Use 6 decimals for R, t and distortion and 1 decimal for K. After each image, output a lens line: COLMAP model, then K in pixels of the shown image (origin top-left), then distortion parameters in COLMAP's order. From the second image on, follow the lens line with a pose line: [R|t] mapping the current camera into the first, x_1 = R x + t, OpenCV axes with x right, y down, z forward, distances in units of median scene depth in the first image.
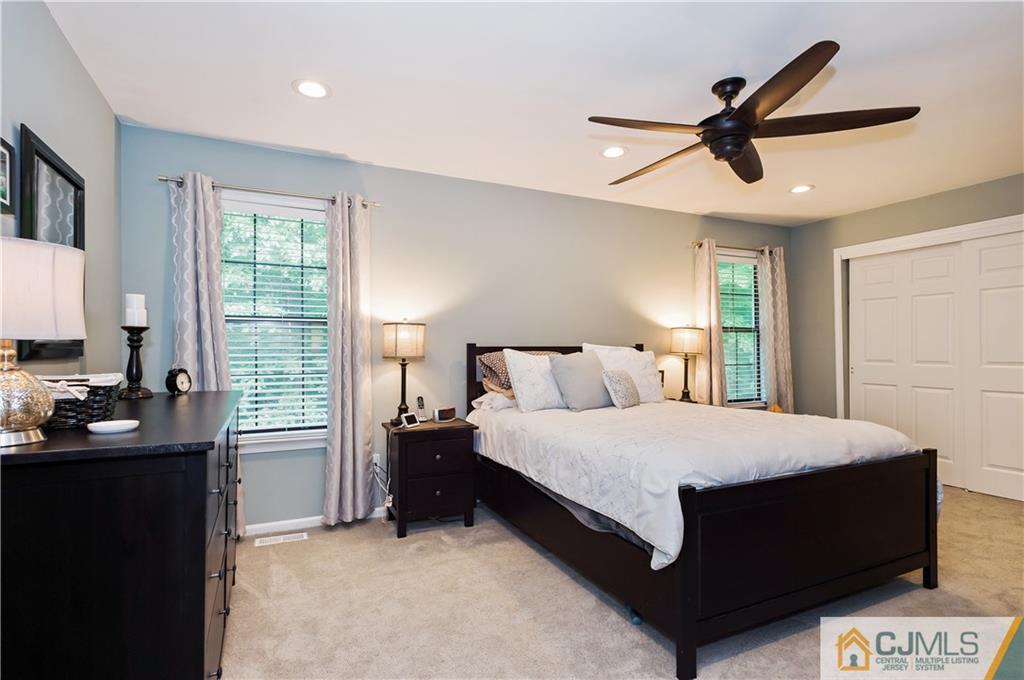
lens RADIAL K [[474.8, 0, 486.8], [0, 474.8, 343.3], [0, 0, 1]] dist [-0.001633, -0.000070]
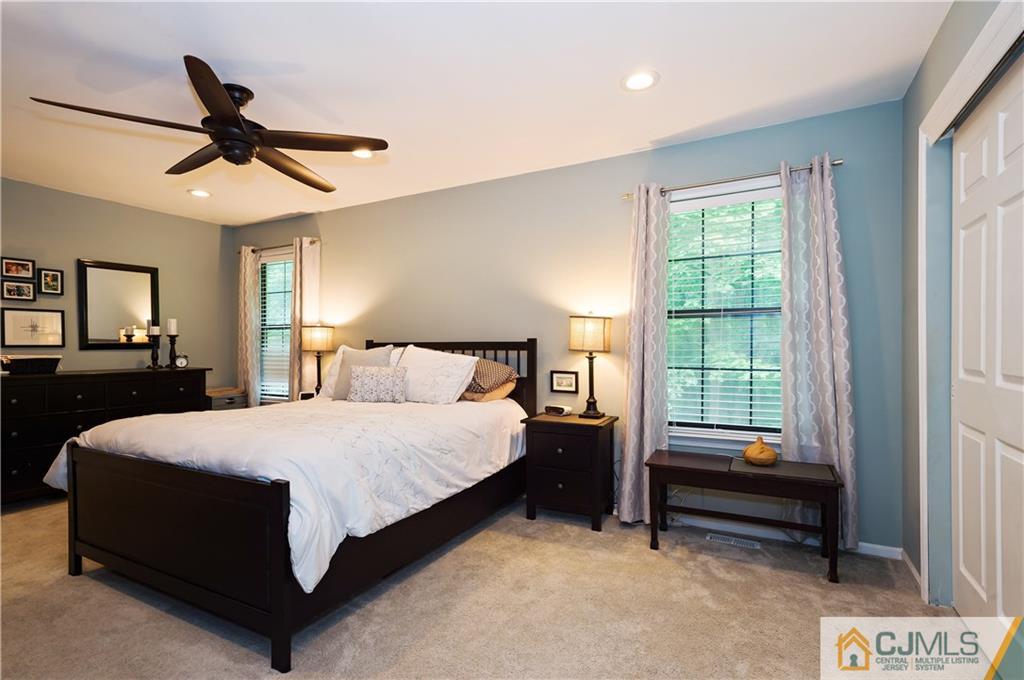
lens RADIAL K [[489.6, 0, 504.6], [0, 489.6, 352.3], [0, 0, 1]] dist [0.014252, 0.000140]
pose [[0.611526, 0.012340, -0.791128, 1.092383], [0.011506, 0.999634, 0.024486, 0.003247], [0.791141, -0.024076, 0.611160, 0.474967]]
